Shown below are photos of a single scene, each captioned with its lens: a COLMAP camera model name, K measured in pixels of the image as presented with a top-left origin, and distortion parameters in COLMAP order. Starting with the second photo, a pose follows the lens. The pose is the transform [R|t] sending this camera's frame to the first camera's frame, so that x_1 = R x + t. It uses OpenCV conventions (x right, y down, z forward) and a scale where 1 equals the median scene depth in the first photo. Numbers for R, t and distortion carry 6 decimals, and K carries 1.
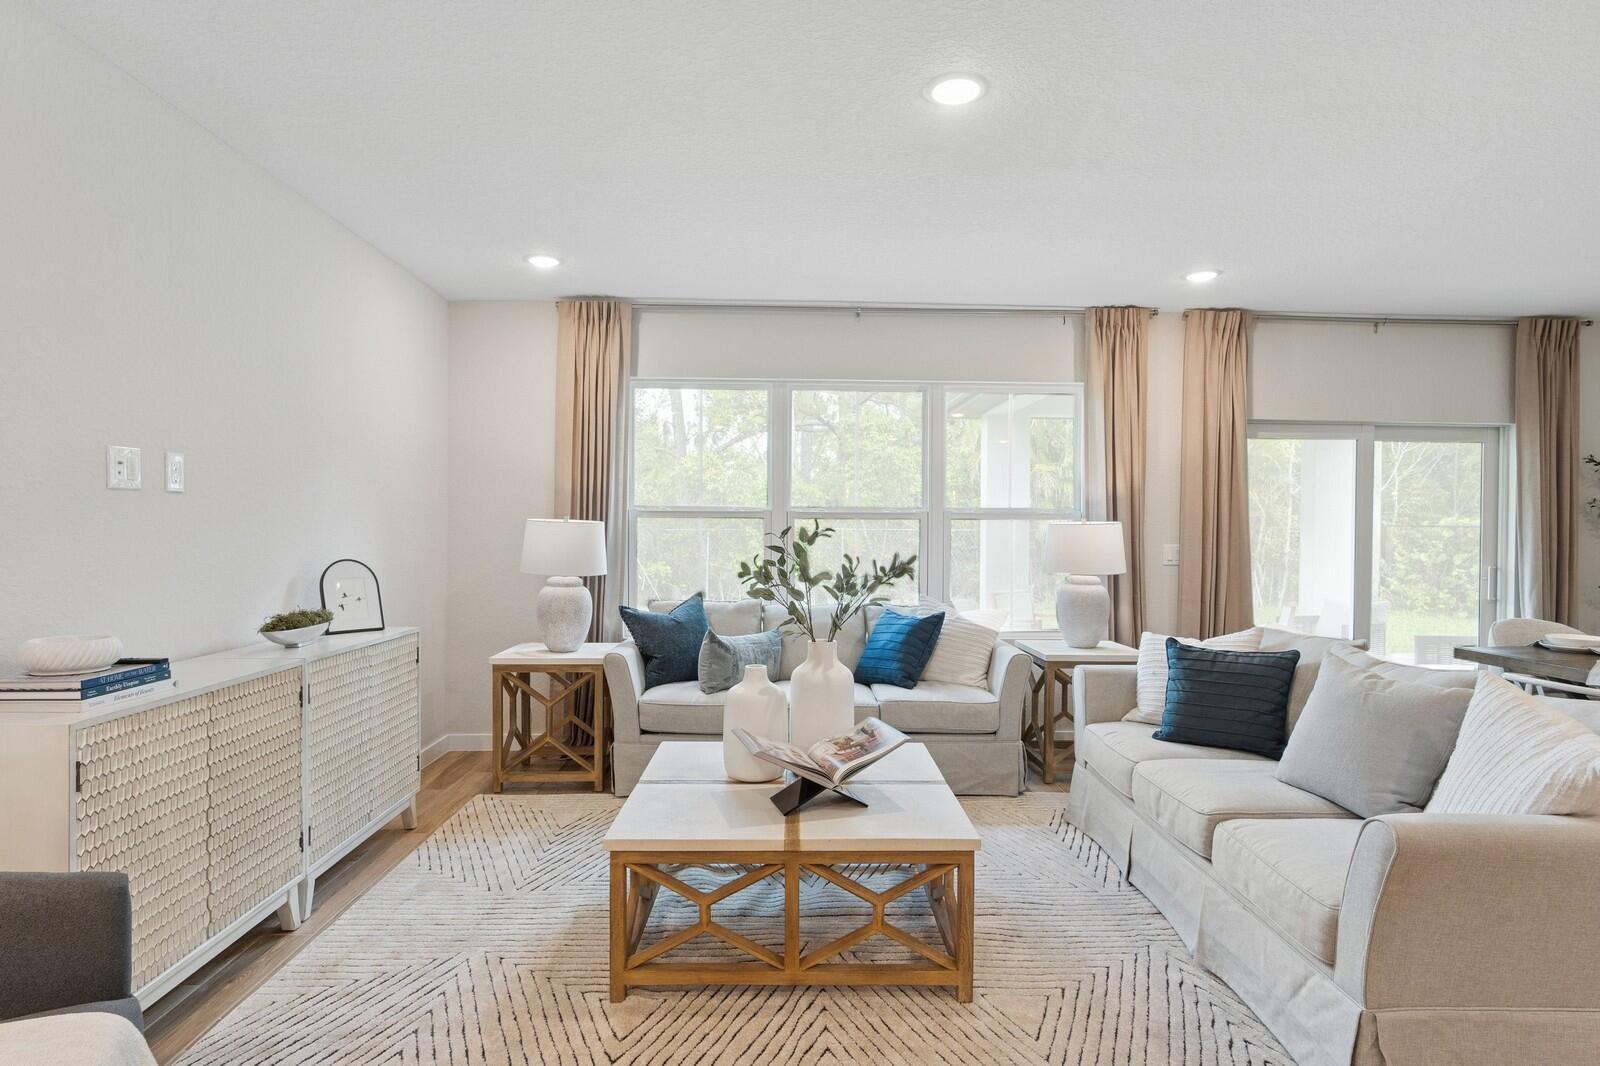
lens RADIAL K [[852.8, 0, 799.2], [0, 852.8, 526.5], [0, 0, 1]] dist [-0.004836, -0.000295]
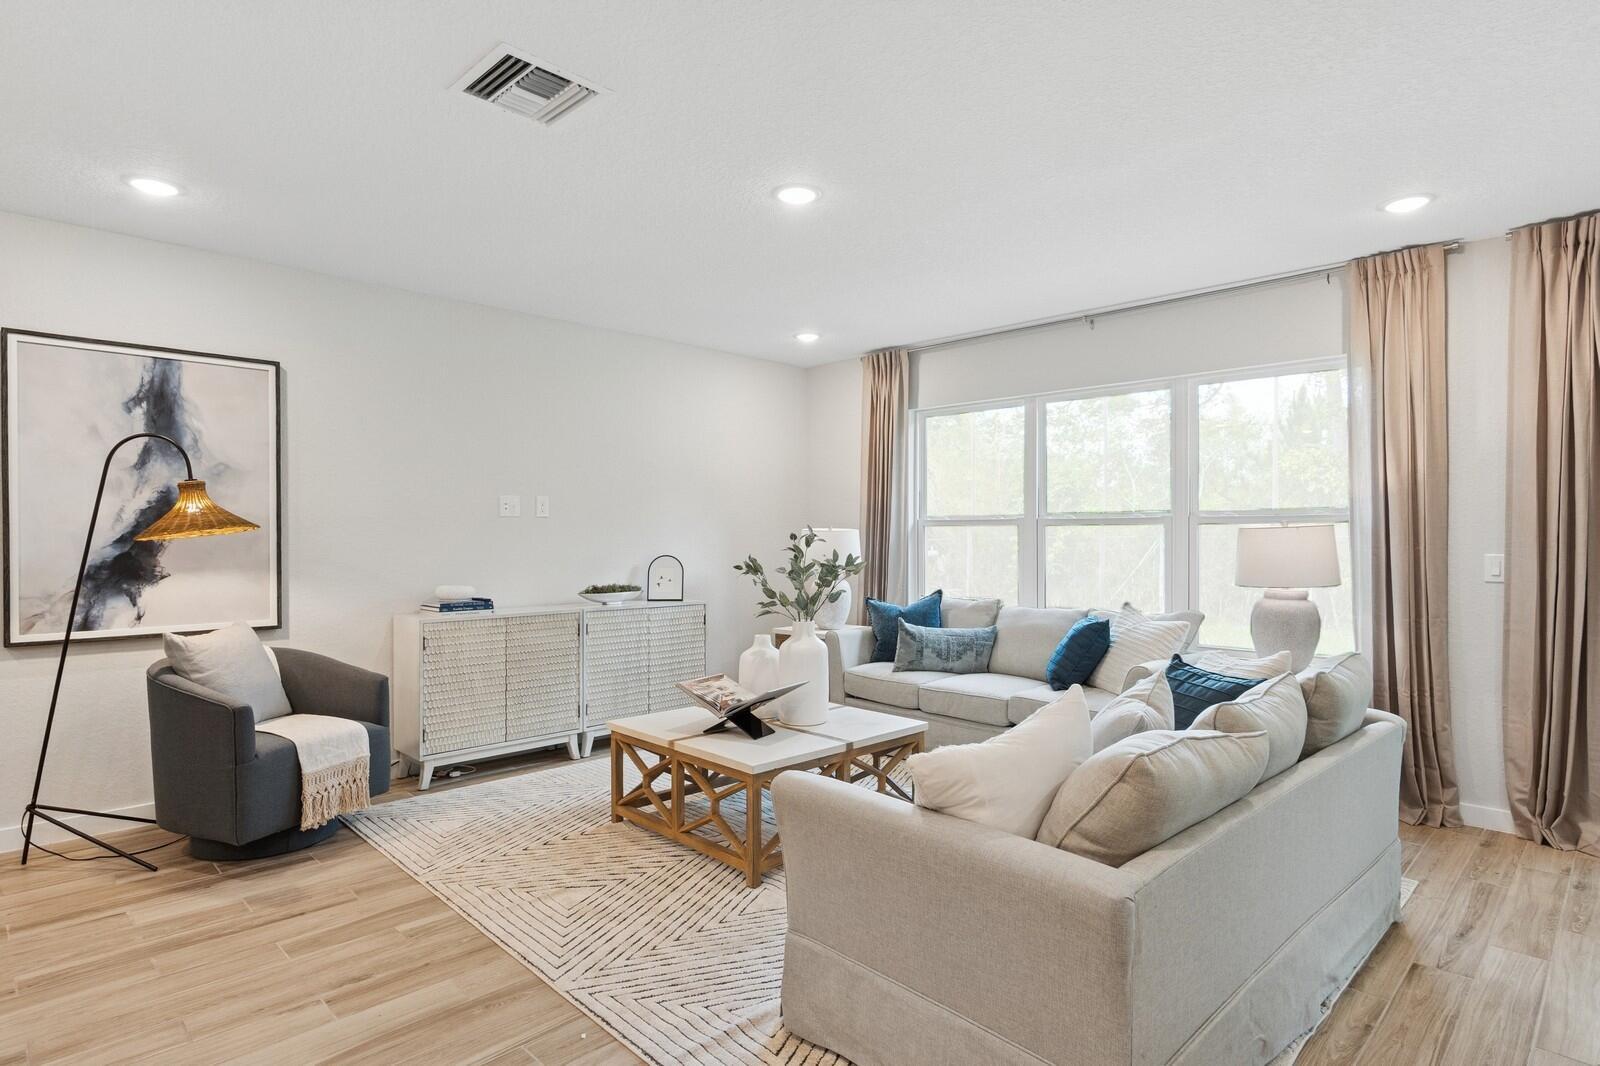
lens RADIAL K [[852.8, 0, 799.2], [0, 852.8, 526.5], [0, 0, 1]] dist [-0.004836, -0.000295]
pose [[0.677549, -0.012276, -0.735376, 0.683864], [0.004905, 0.999914, -0.012172, 0.004060], [0.735462, 0.004640, 0.677550, 0.079539]]
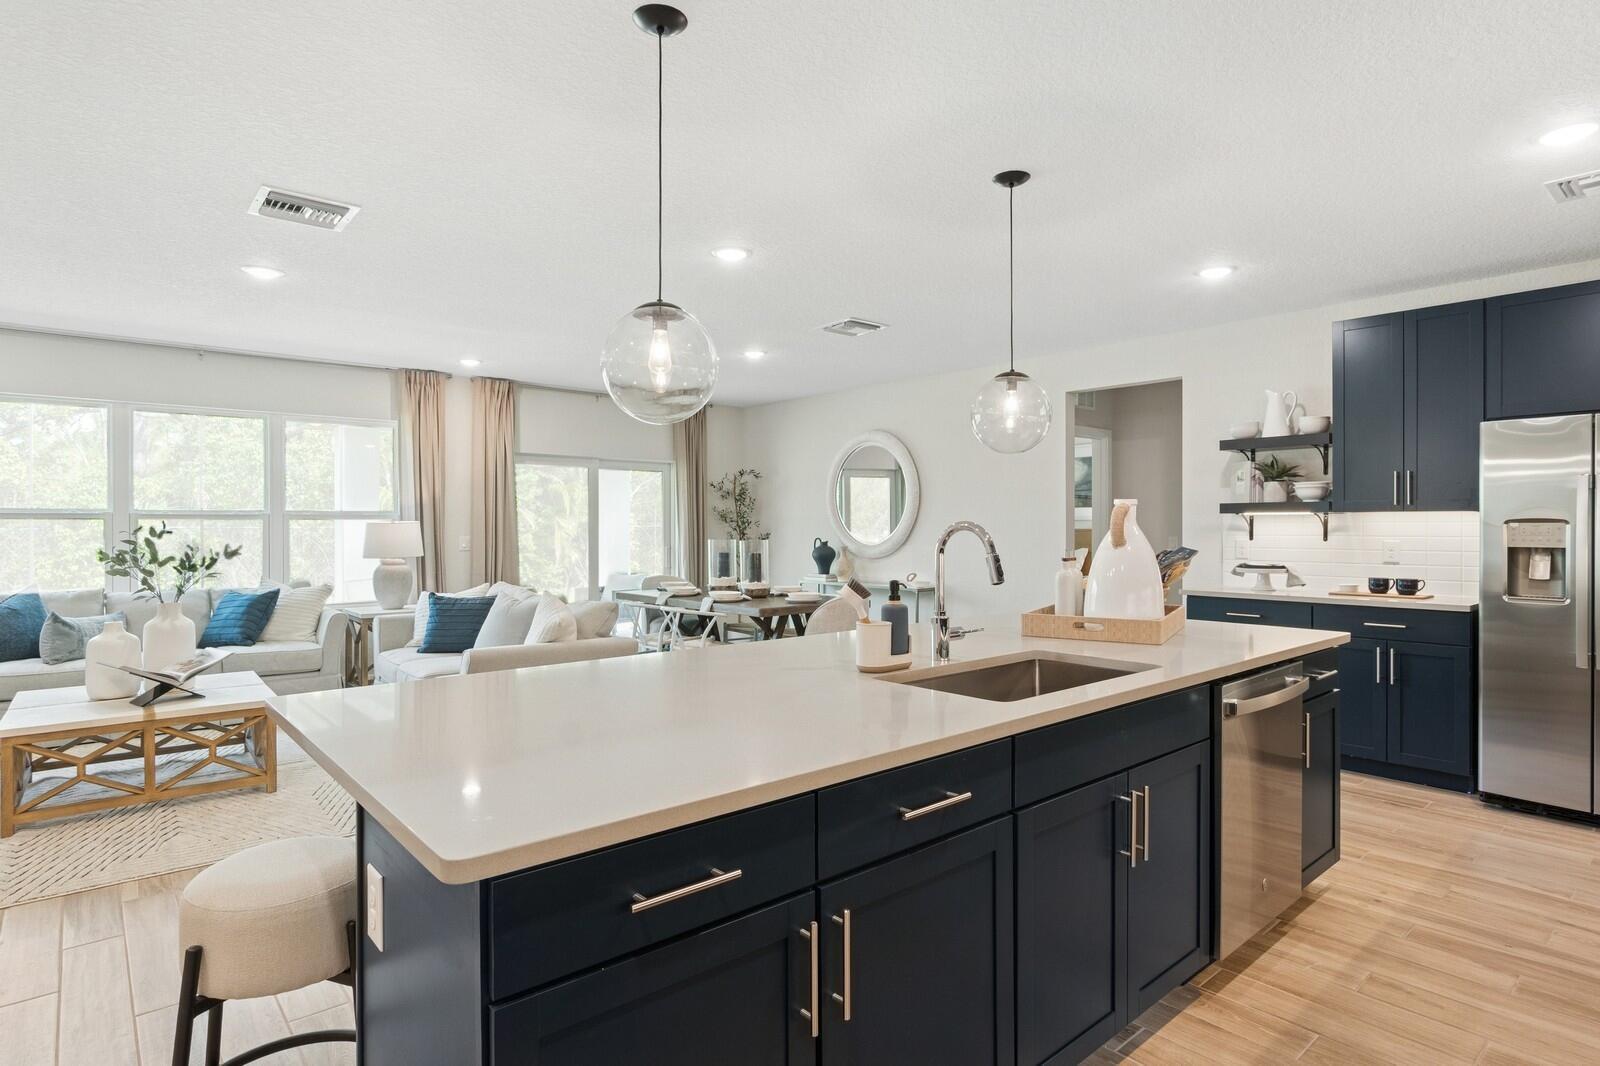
lens RADIAL K [[852.8, 0, 799.2], [0, 852.8, 526.5], [0, 0, 1]] dist [-0.004836, -0.000295]
pose [[0.783742, -0.008396, 0.621030, -0.022602], [0.005019, 0.999962, 0.007185, -0.003584], [-0.621066, -0.002514, 0.783754, -0.600964]]
